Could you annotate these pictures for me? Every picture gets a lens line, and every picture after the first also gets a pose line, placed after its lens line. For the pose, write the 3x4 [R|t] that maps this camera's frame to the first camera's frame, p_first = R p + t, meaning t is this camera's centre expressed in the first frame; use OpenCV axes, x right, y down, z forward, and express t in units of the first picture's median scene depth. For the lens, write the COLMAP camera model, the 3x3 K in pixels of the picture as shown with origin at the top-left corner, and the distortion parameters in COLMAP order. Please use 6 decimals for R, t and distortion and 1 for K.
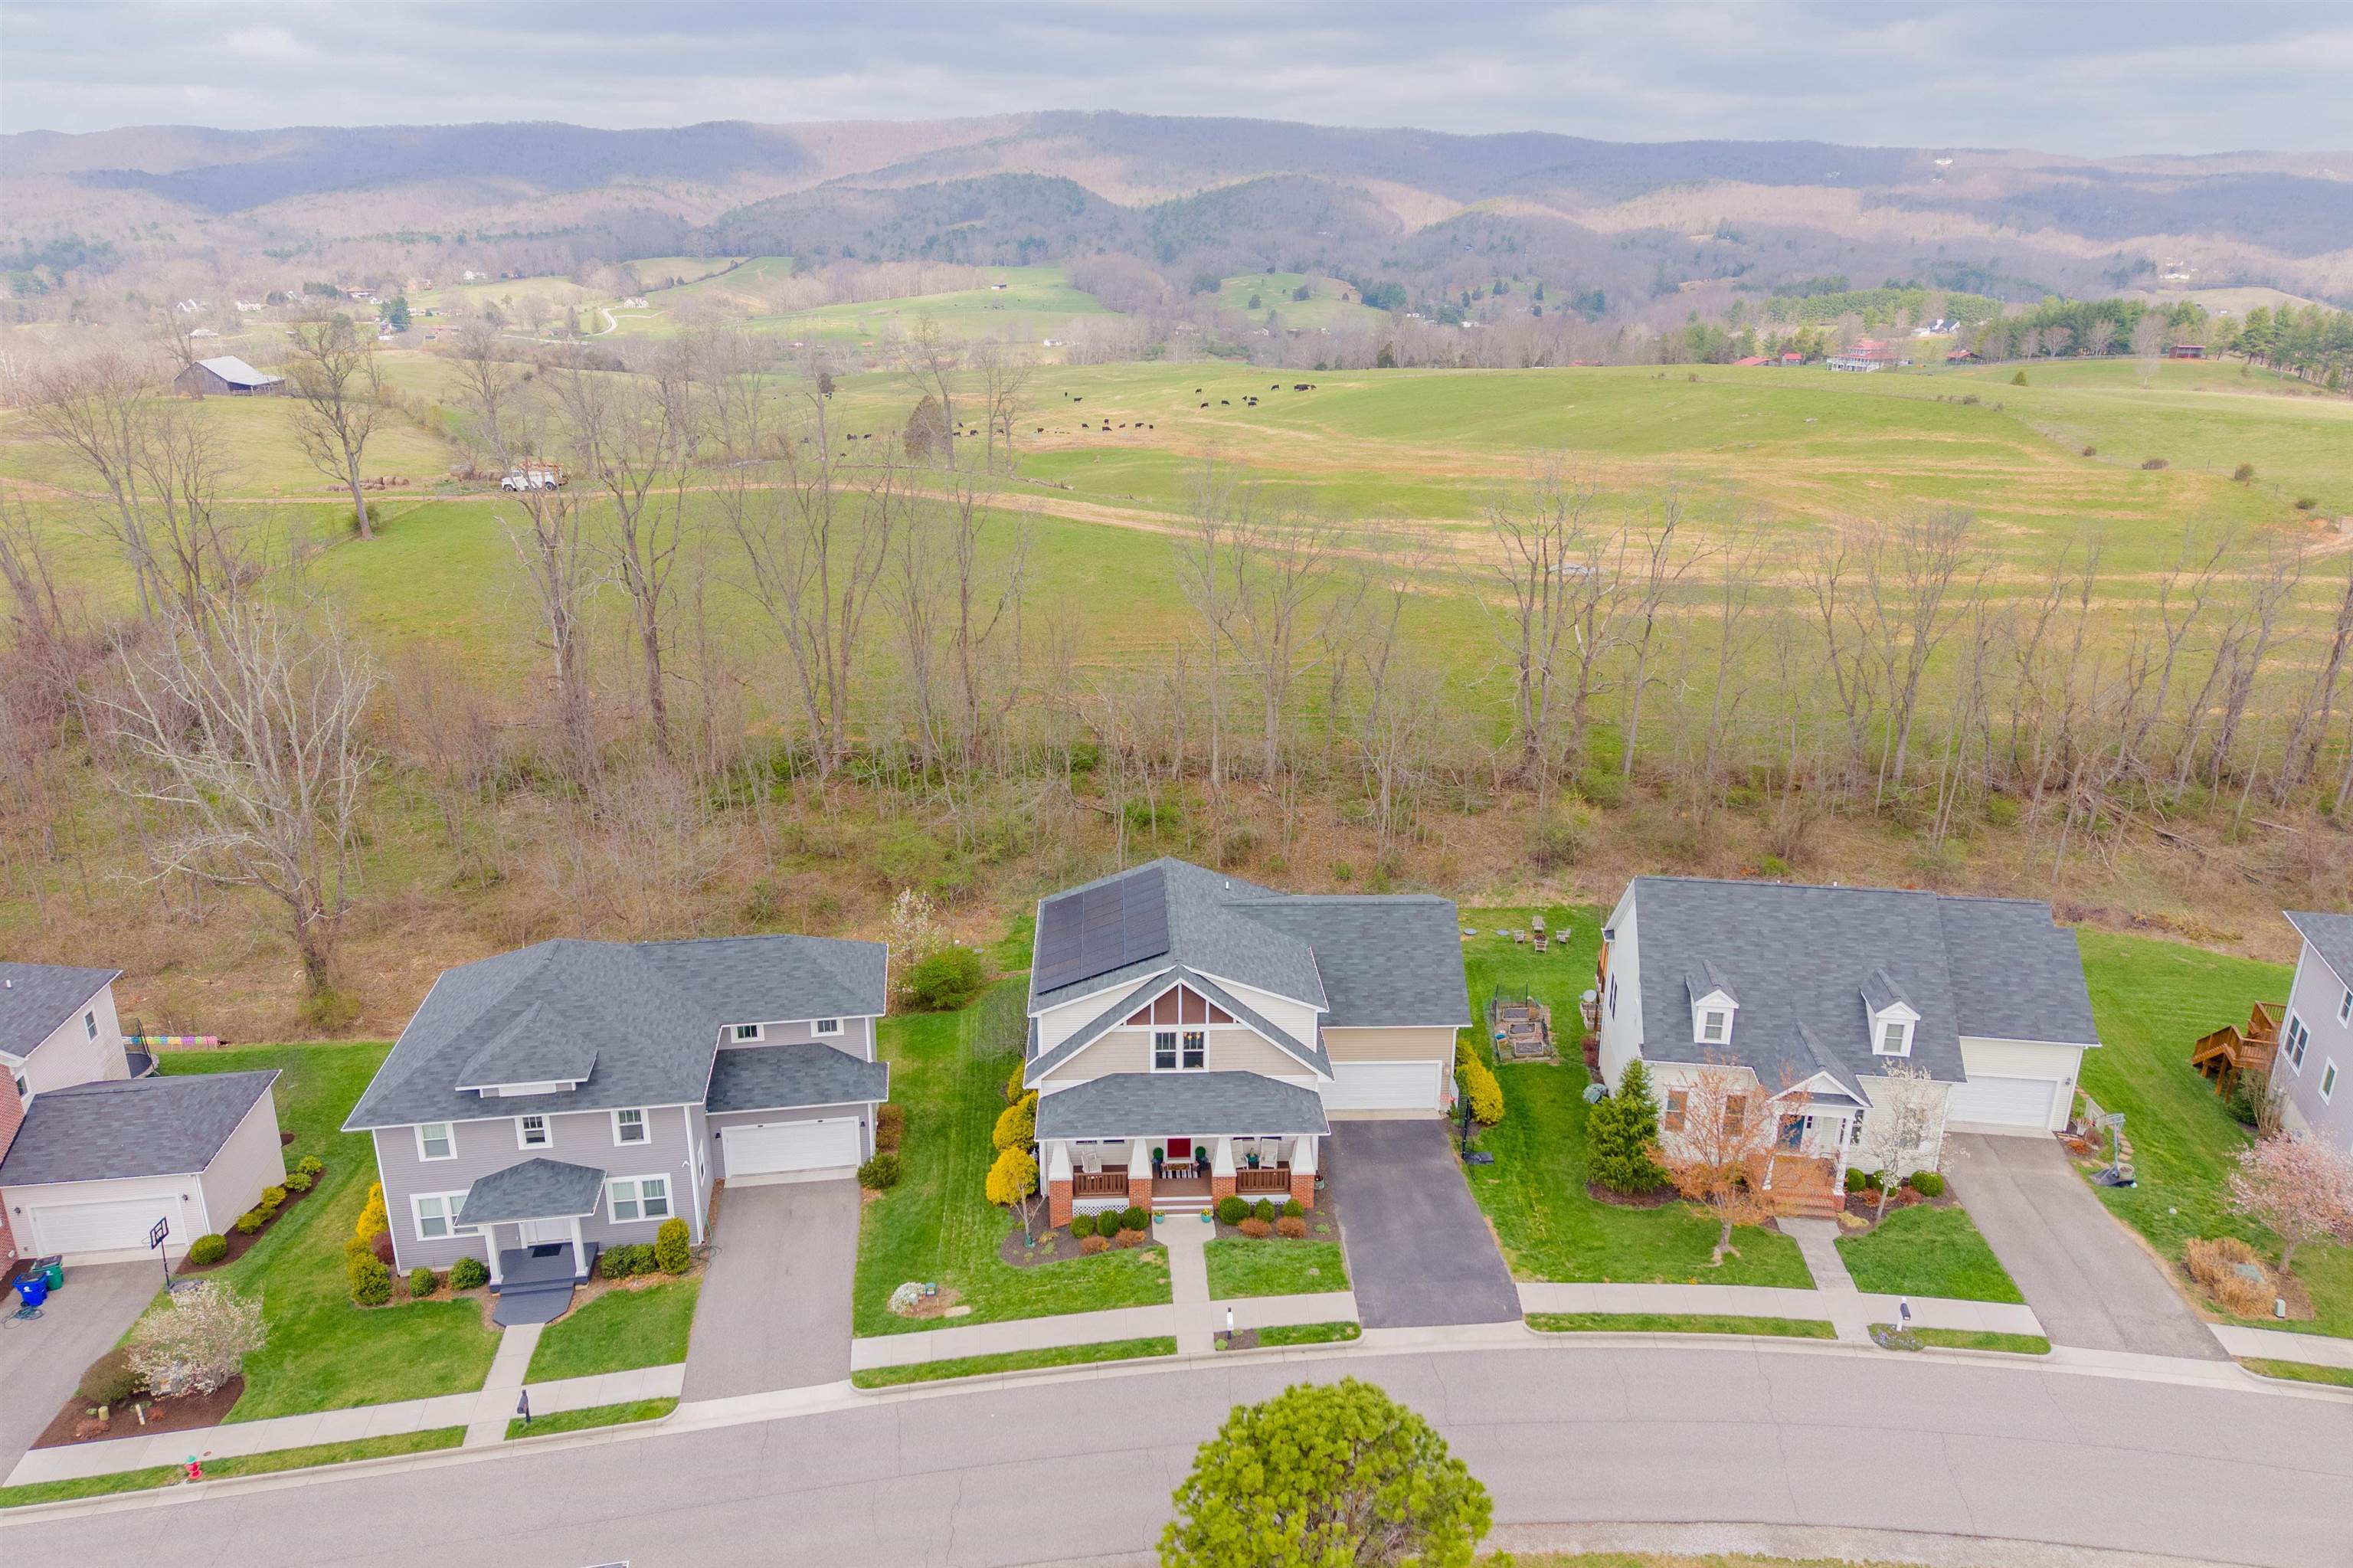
lens RADIAL K [[1604.3, 0, 1176.5], [0, 1604.3, 784.0], [0, 0, 1]] dist [0.060862, -0.081761]
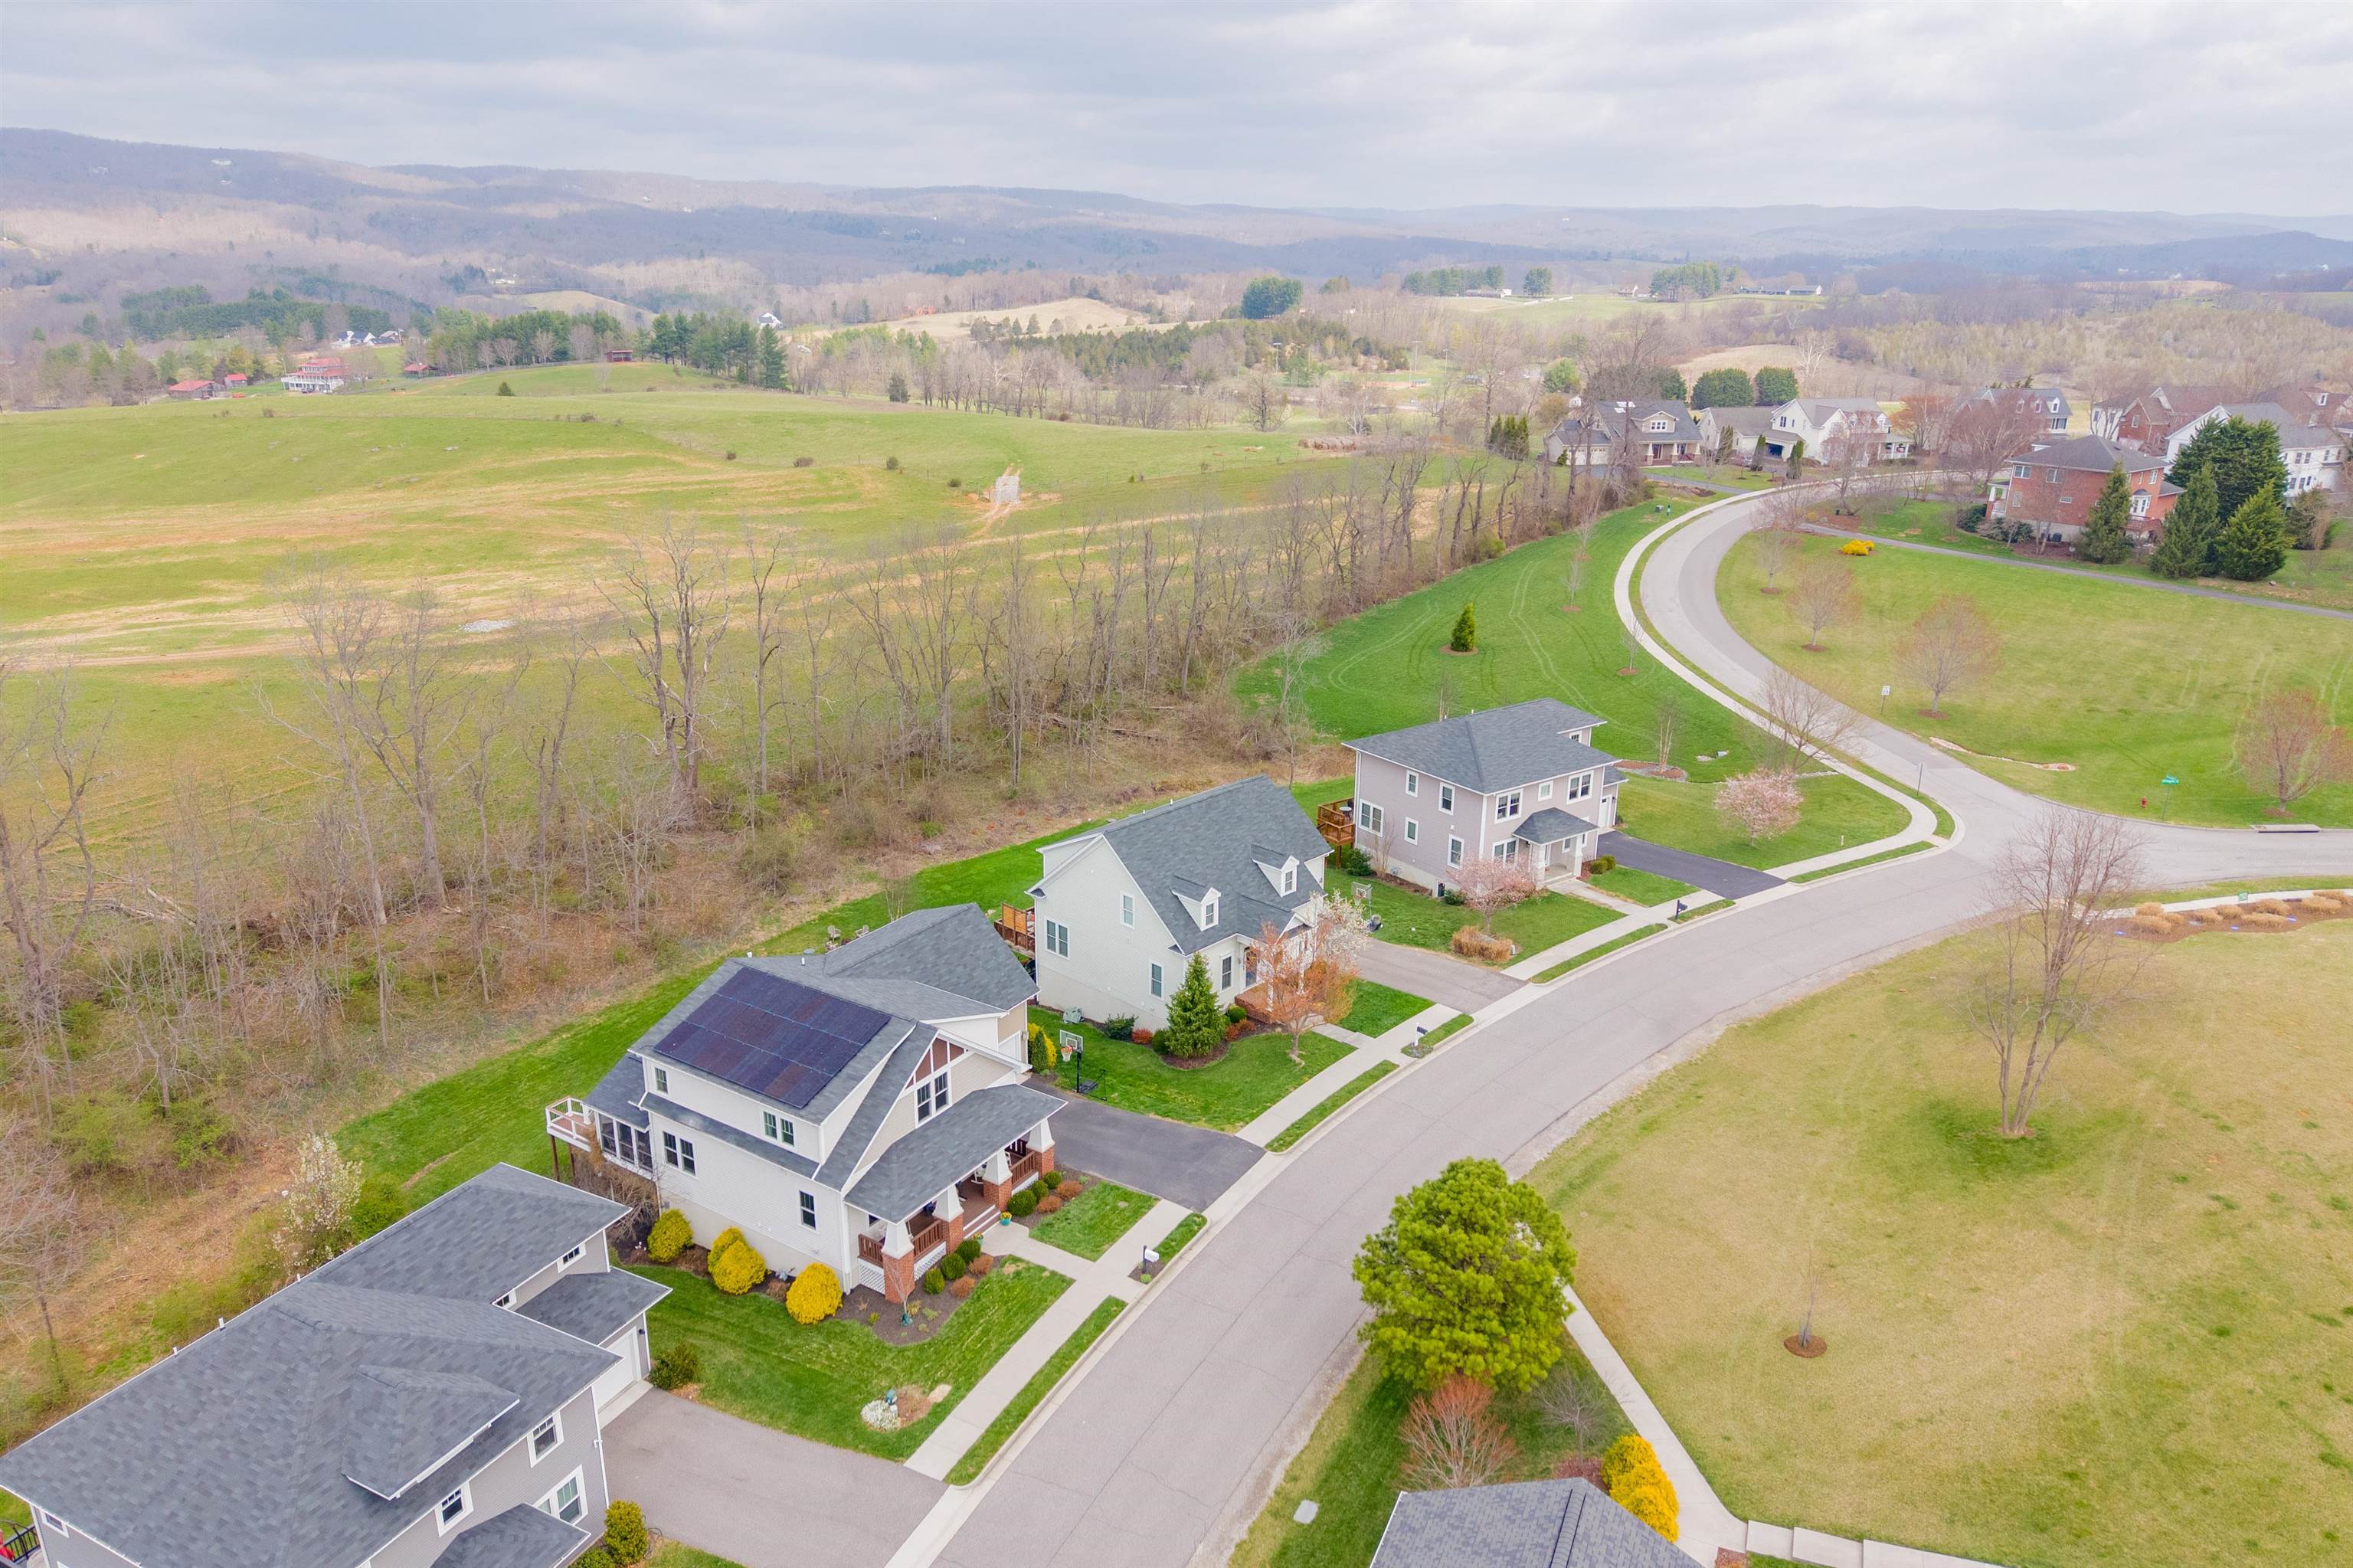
lens RADIAL K [[1636.8, 0, 1176.5], [0, 1636.8, 784.0], [0, 0, 1]] dist [0.005438, 0.000904]
pose [[0.556169, -0.252934, 0.791644, -0.744240], [0.251090, 0.959186, 0.130062, -0.143000], [-0.792231, 0.126437, 0.596978, 0.182433]]
